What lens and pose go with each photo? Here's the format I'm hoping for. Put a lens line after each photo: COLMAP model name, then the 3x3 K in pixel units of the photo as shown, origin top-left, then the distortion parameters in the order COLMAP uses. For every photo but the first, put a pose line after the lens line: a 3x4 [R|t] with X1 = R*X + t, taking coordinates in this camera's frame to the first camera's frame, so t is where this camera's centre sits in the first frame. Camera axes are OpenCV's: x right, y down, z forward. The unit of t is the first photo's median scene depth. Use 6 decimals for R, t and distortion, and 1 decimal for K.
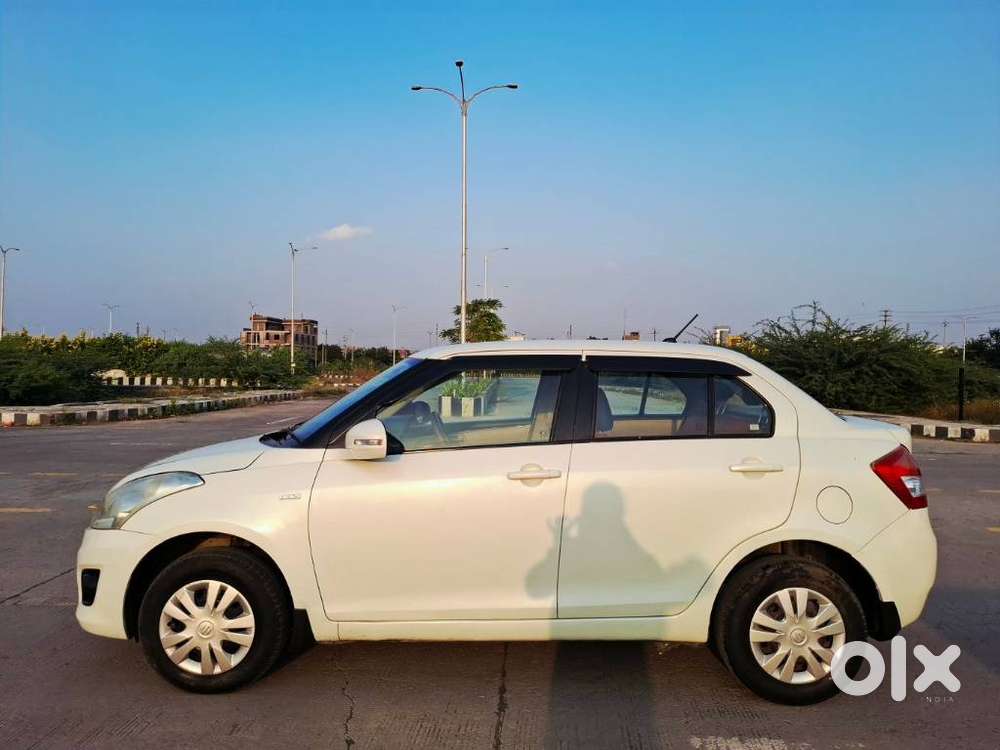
lens RADIAL K [[700.2, 0, 500.0], [0, 700.2, 375.0], [0, 0, 1]] dist [0.049765, -0.050133]
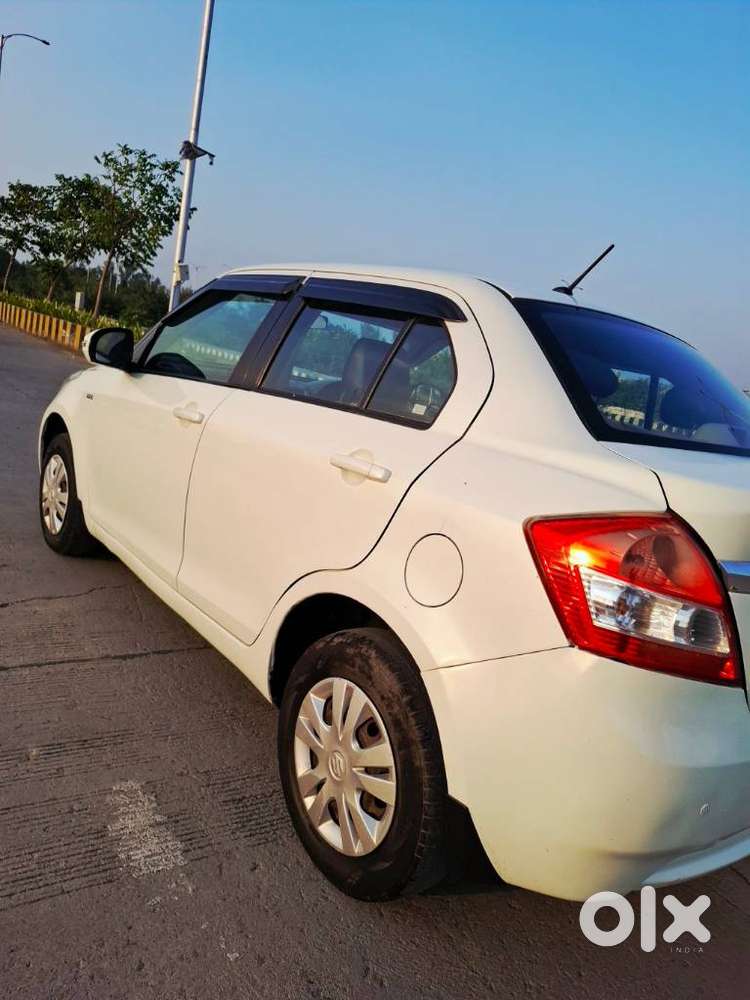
lens RADIAL K [[719.1, 0, 375.0], [0, 719.1, 500.0], [0, 0, 1]] dist [0.050011, -0.061403]
pose [[0.593339, 0.242689, -0.767496, 0.781332], [-0.175427, 0.969536, 0.170955, 0.051816], [0.785604, 0.033206, 0.617838, 0.609167]]
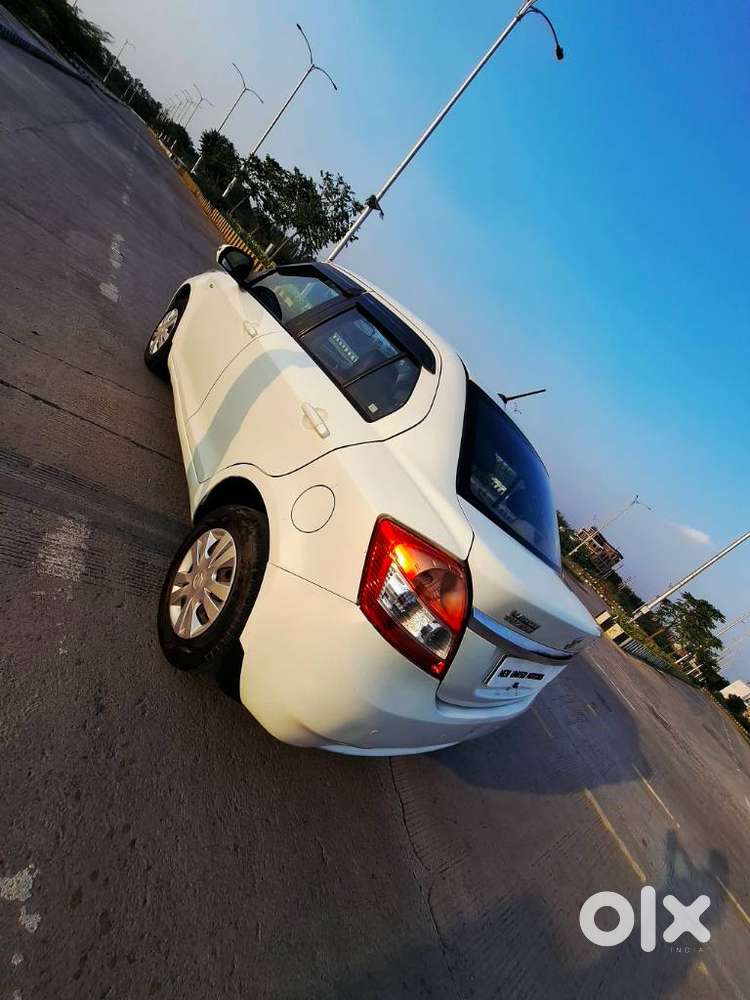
lens RADIAL K [[396.1, 0, 372.2], [0, 396.1, 512.1], [0, 0, 1]] dist [-0.003114, -0.000073]
pose [[0.391735, 0.634831, -0.665983, 0.724069], [-0.677232, 0.688923, 0.258346, 0.038719], [0.622817, 0.349821, 0.699803, 0.710013]]
